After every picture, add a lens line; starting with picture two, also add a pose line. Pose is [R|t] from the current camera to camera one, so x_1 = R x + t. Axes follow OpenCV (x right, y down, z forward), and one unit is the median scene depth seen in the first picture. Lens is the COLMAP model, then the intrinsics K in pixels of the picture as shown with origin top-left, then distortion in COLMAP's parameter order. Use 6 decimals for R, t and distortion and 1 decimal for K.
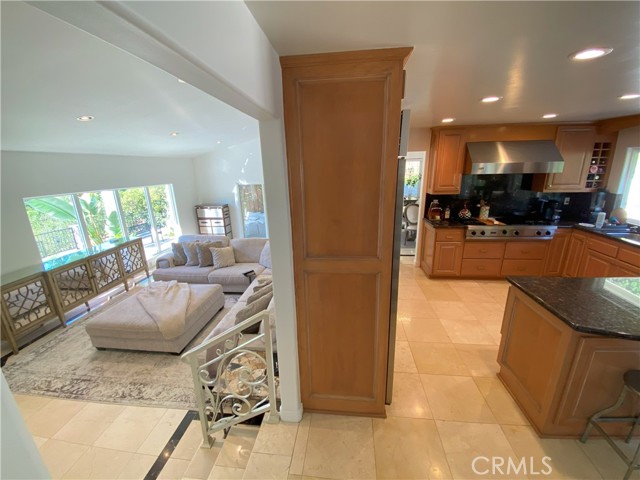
lens RADIAL K [[258.5, 0, 321.2], [0, 258.5, 240.2], [0, 0, 1]] dist [0.014716, -0.016578]
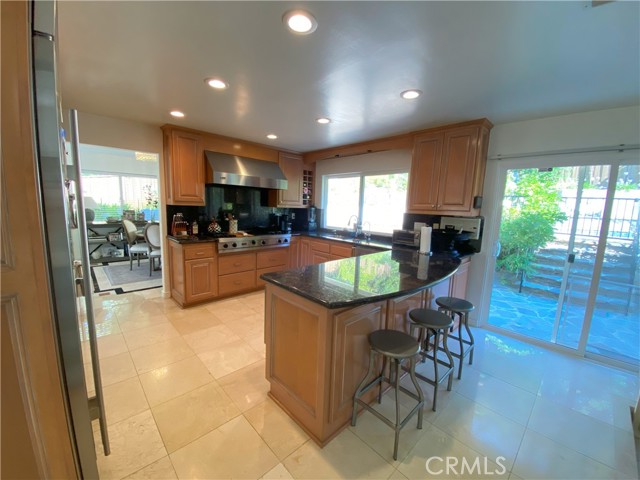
lens RADIAL K [[258.5, 0, 321.2], [0, 258.5, 240.2], [0, 0, 1]] dist [0.014716, -0.016578]
pose [[0.642232, -0.060571, 0.764114, 0.100198], [0.158427, 0.985837, -0.055009, 0.056569], [-0.749960, 0.156384, 0.642732, 0.143551]]
